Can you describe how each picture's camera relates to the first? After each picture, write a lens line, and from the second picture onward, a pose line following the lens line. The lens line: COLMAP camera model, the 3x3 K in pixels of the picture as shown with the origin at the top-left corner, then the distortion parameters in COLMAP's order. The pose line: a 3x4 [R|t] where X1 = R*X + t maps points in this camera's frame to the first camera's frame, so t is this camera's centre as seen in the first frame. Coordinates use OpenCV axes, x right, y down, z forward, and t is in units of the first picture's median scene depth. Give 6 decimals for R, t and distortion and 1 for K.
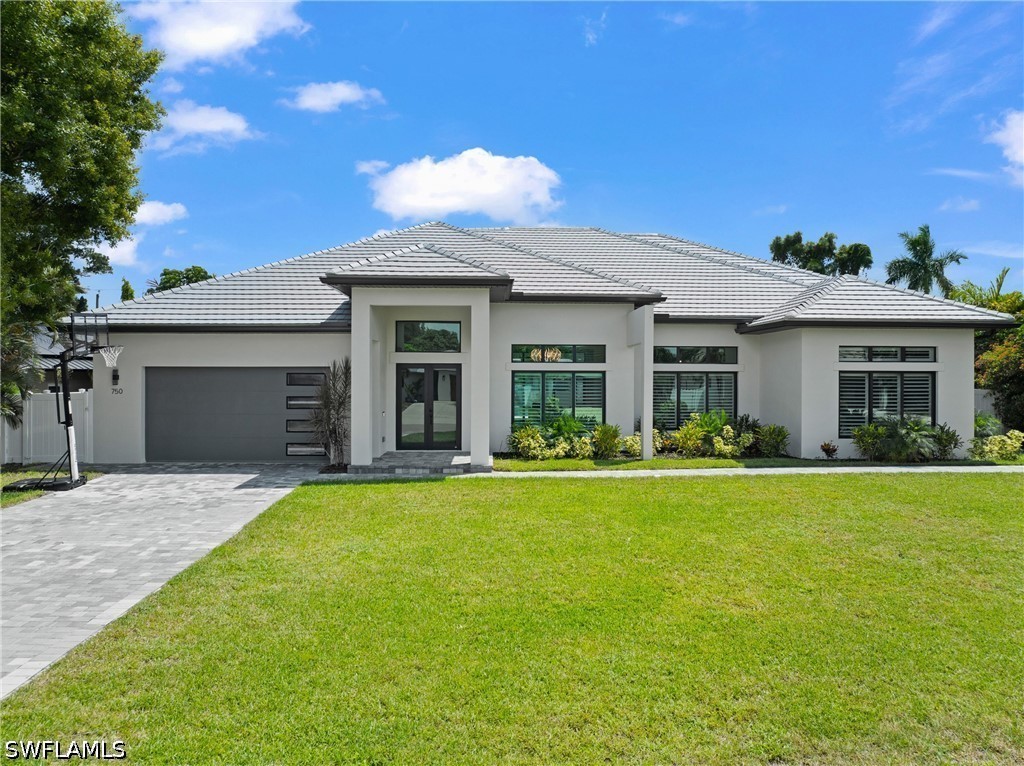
lens RADIAL K [[719.3, 0, 512.0], [0, 719.3, 383.0], [0, 0, 1]] dist [-0.044694, 0.001424]
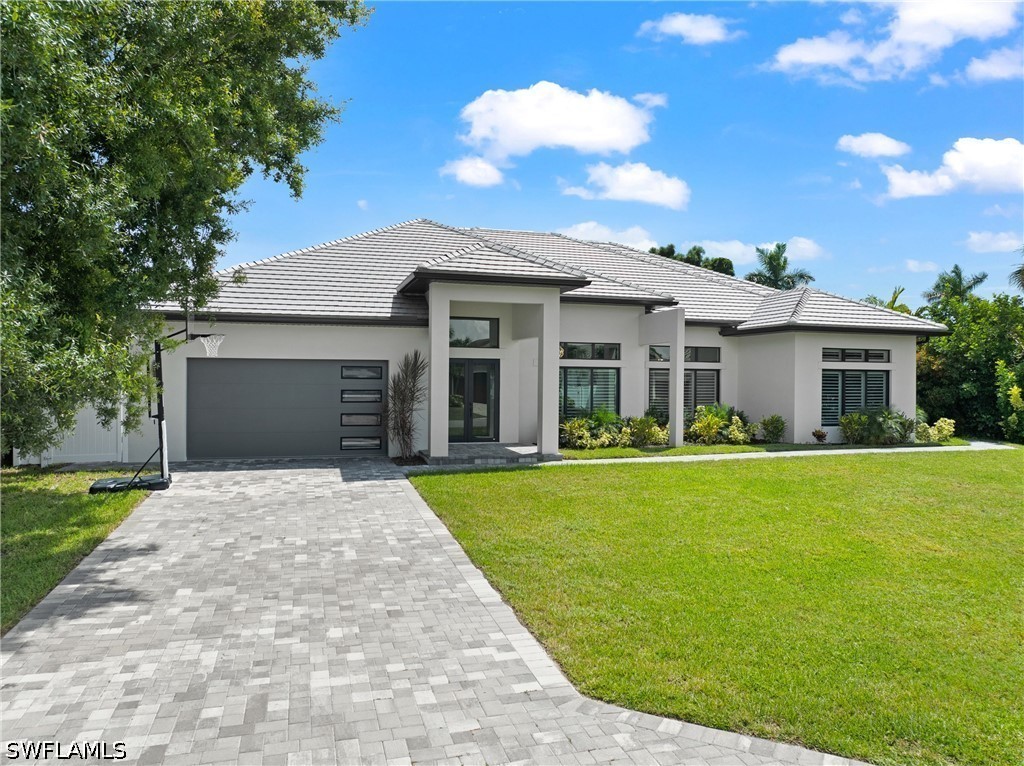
lens RADIAL K [[716.4, 0, 512.0], [0, 716.4, 383.0], [0, 0, 1]] dist [-0.036265, 0.005344]
pose [[0.967527, 0.004114, 0.252733, -0.341920], [-0.004498, 0.999989, 0.000942, 0.007377], [-0.252727, -0.002048, 0.967536, -0.011806]]
